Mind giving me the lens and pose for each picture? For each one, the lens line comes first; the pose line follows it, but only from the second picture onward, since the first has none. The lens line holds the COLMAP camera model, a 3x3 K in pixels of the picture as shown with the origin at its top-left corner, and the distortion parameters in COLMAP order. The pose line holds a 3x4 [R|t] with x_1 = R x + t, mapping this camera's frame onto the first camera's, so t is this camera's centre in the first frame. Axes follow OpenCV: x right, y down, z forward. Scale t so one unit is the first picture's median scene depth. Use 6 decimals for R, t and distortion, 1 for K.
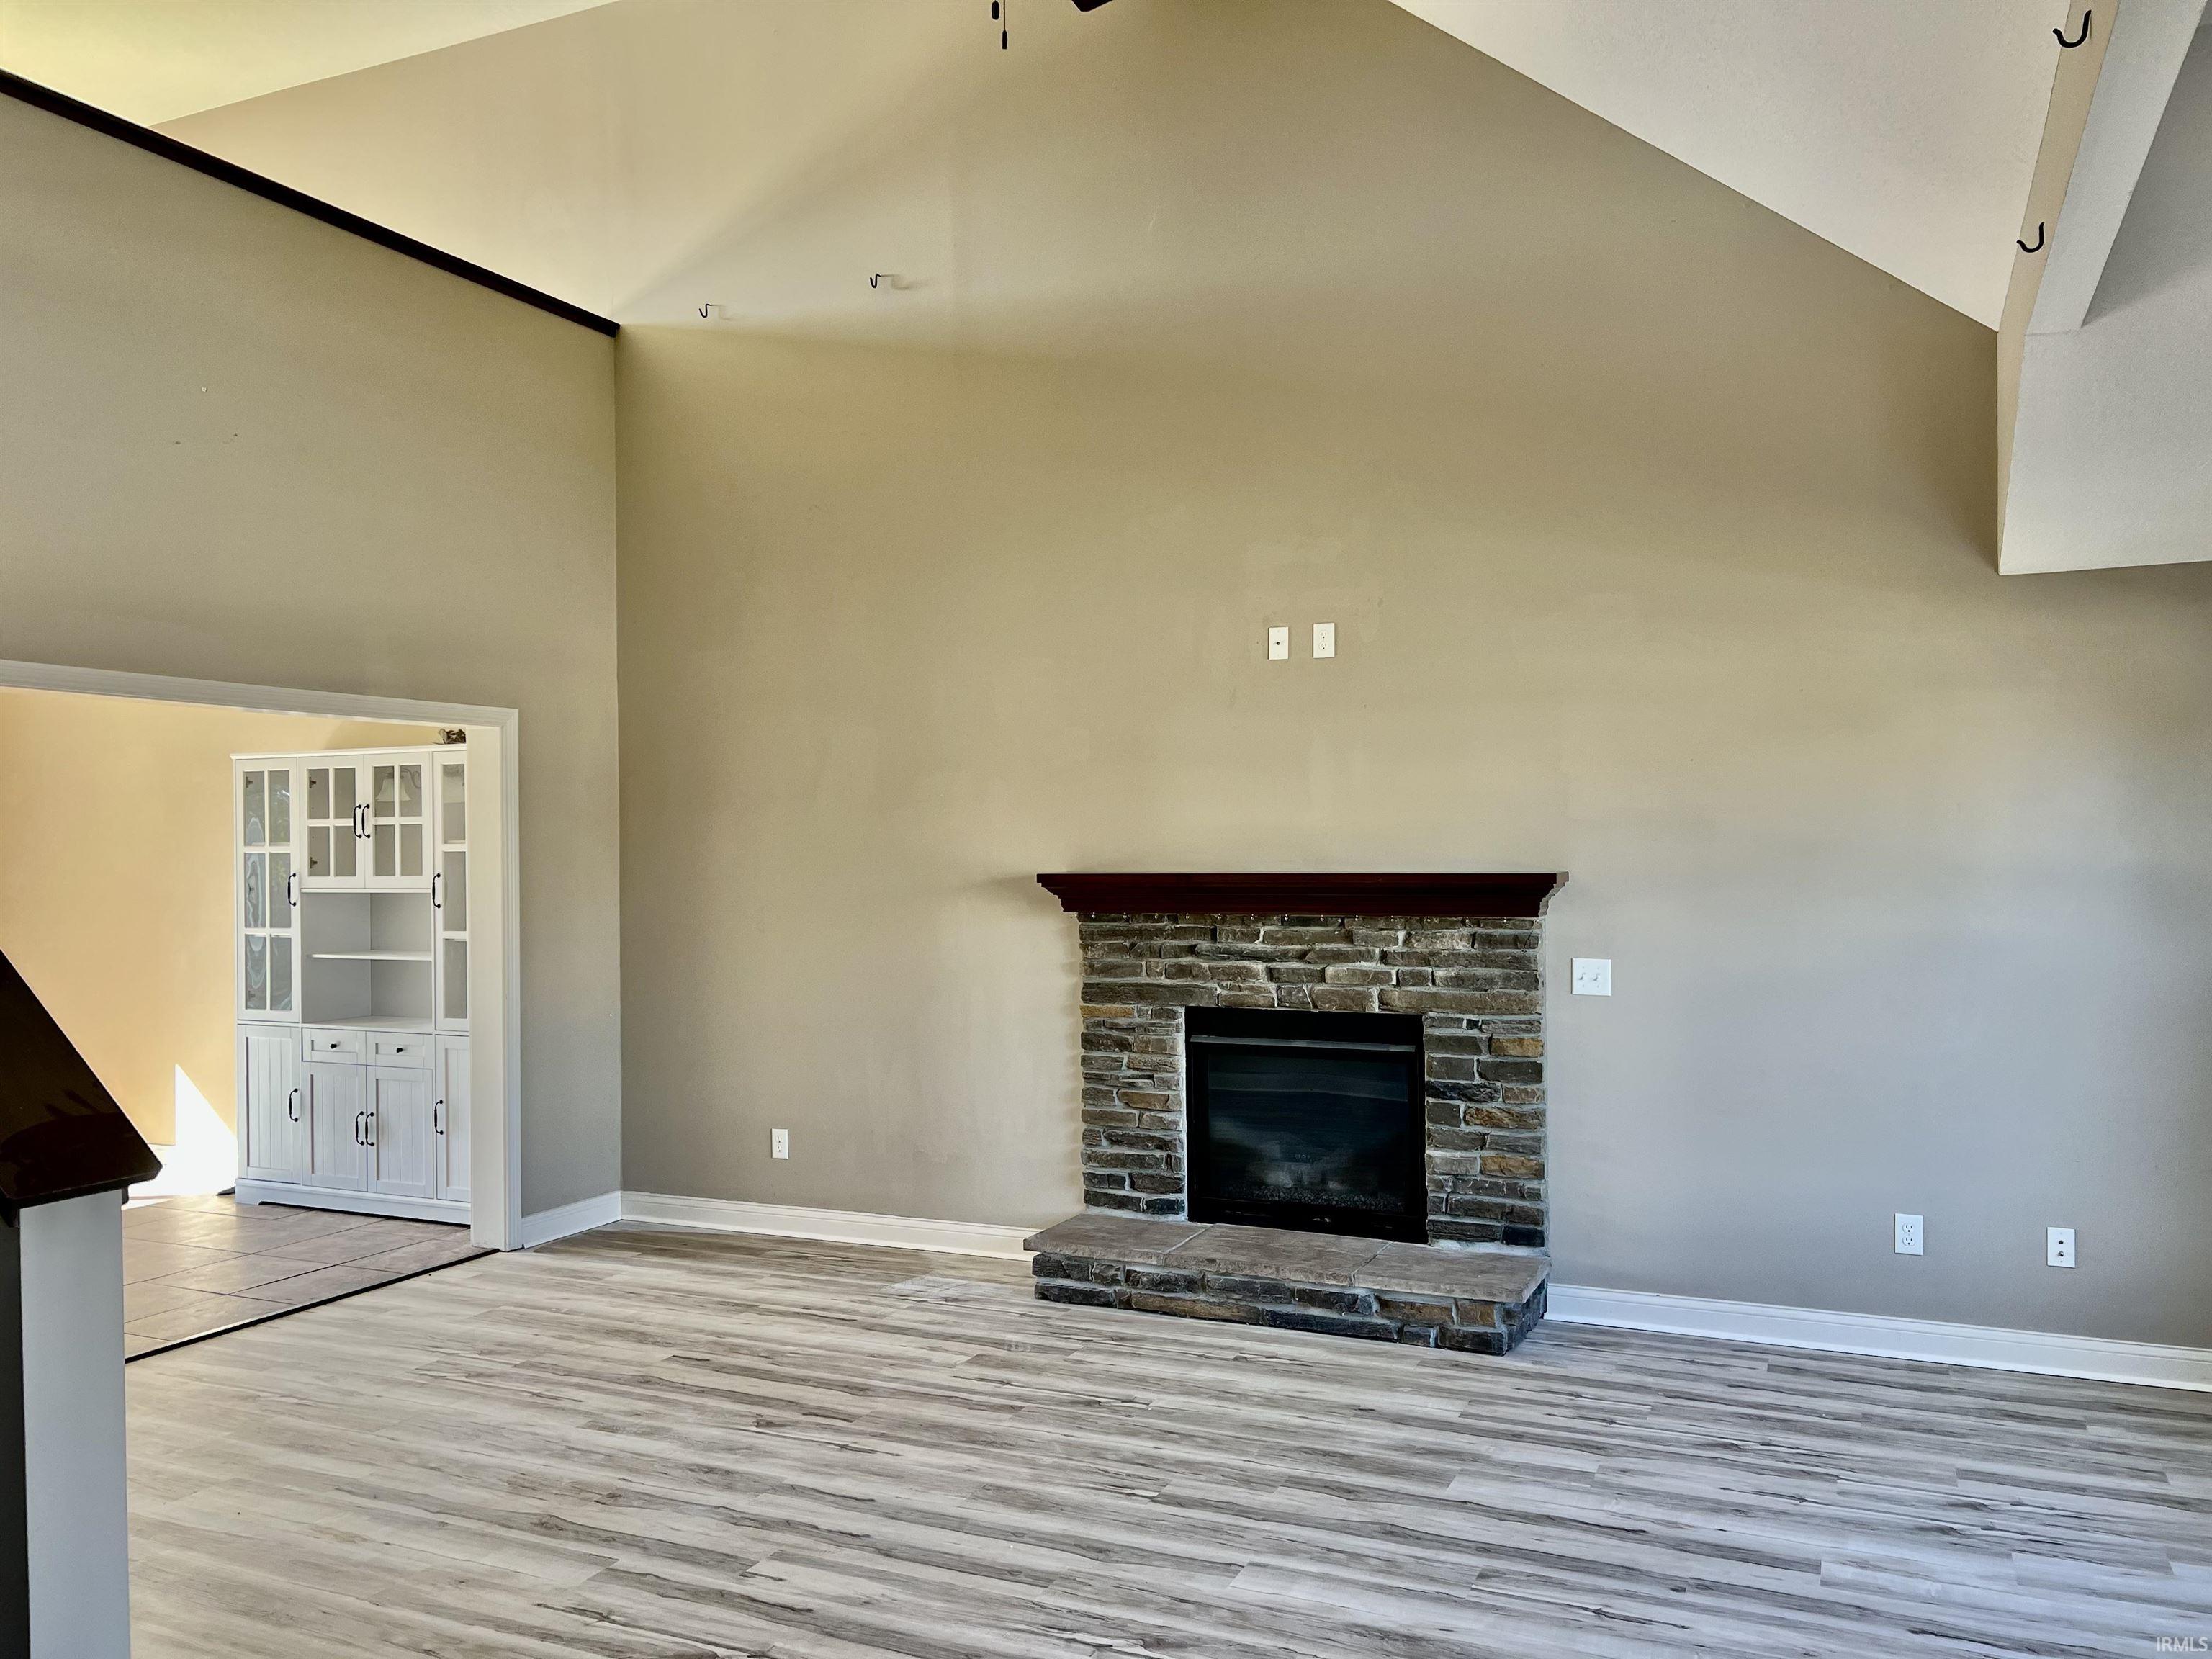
lens RADIAL K [[1668.8, 0, 1118.3], [0, 1668.8, 836.8], [0, 0, 1]] dist [0.136776, -0.282413]
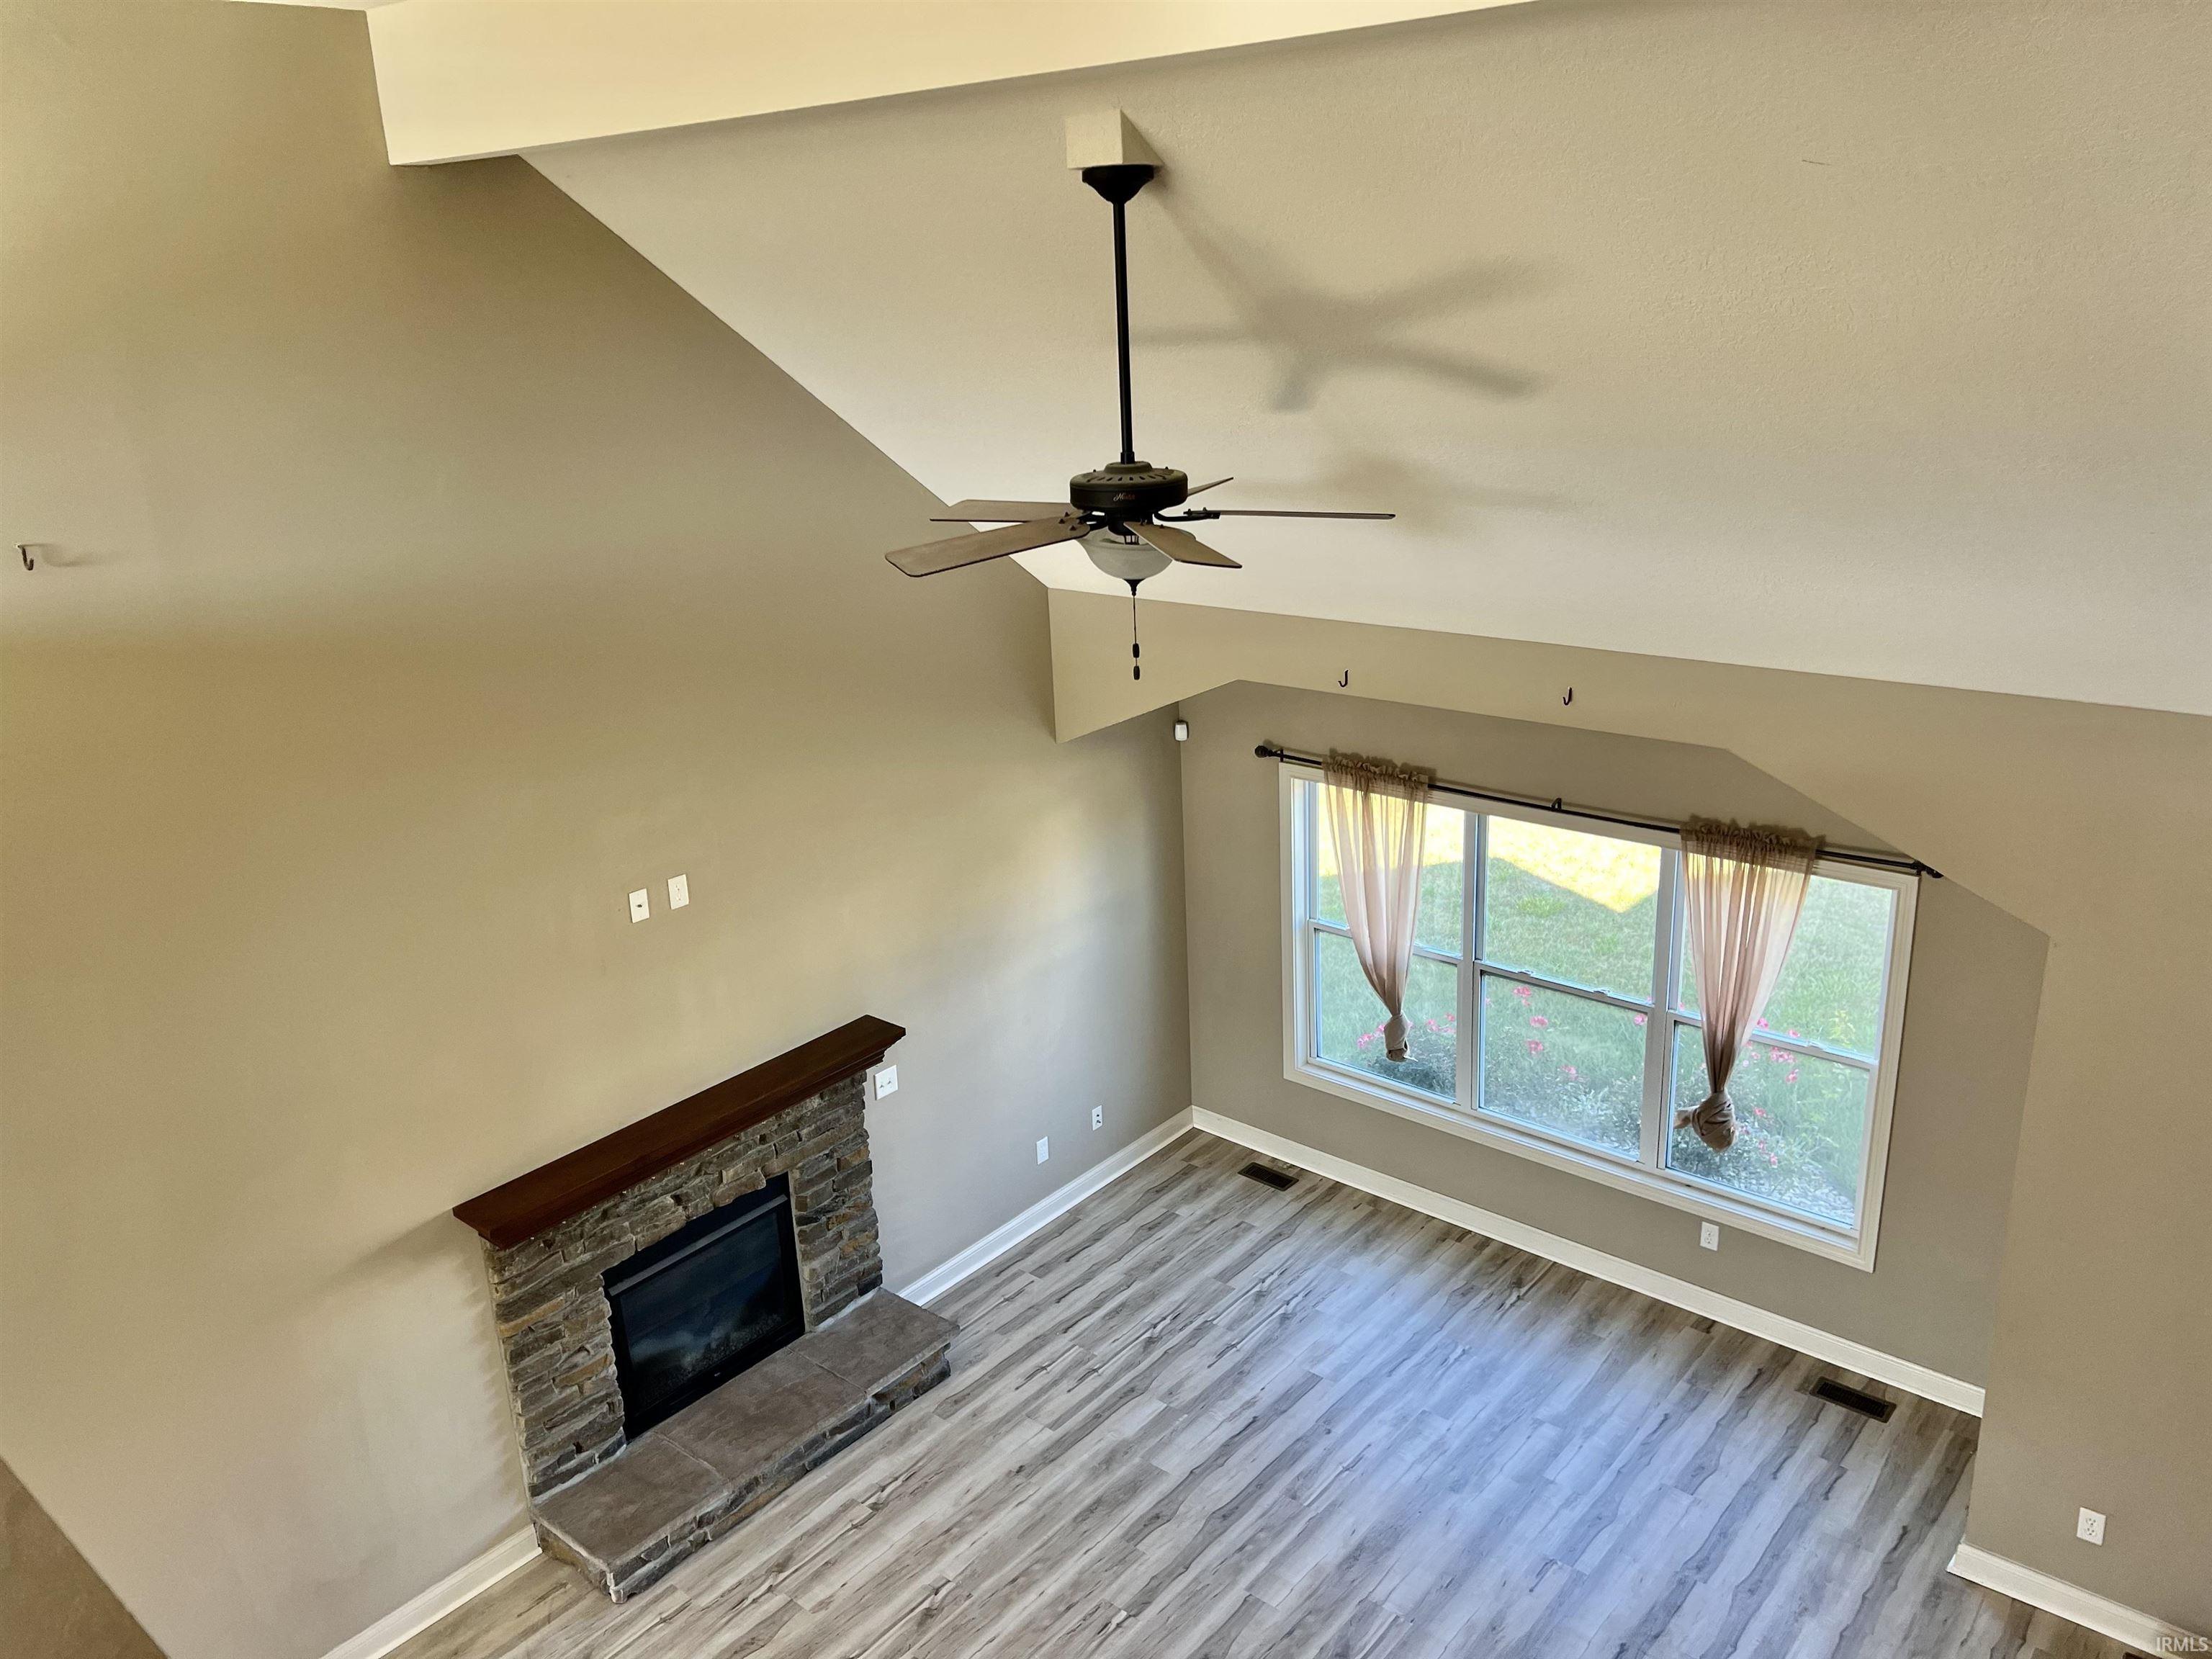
lens RADIAL K [[1672.8, 0, 1110.4], [0, 1672.8, 837.7], [0, 0, 1]] dist [0.068873, -0.074534]
pose [[0.279054, -0.313146, 0.907782, -0.712954], [0.035885, 0.948075, 0.316014, -0.452619], [-0.959605, -0.055609, 0.275802, 0.438401]]
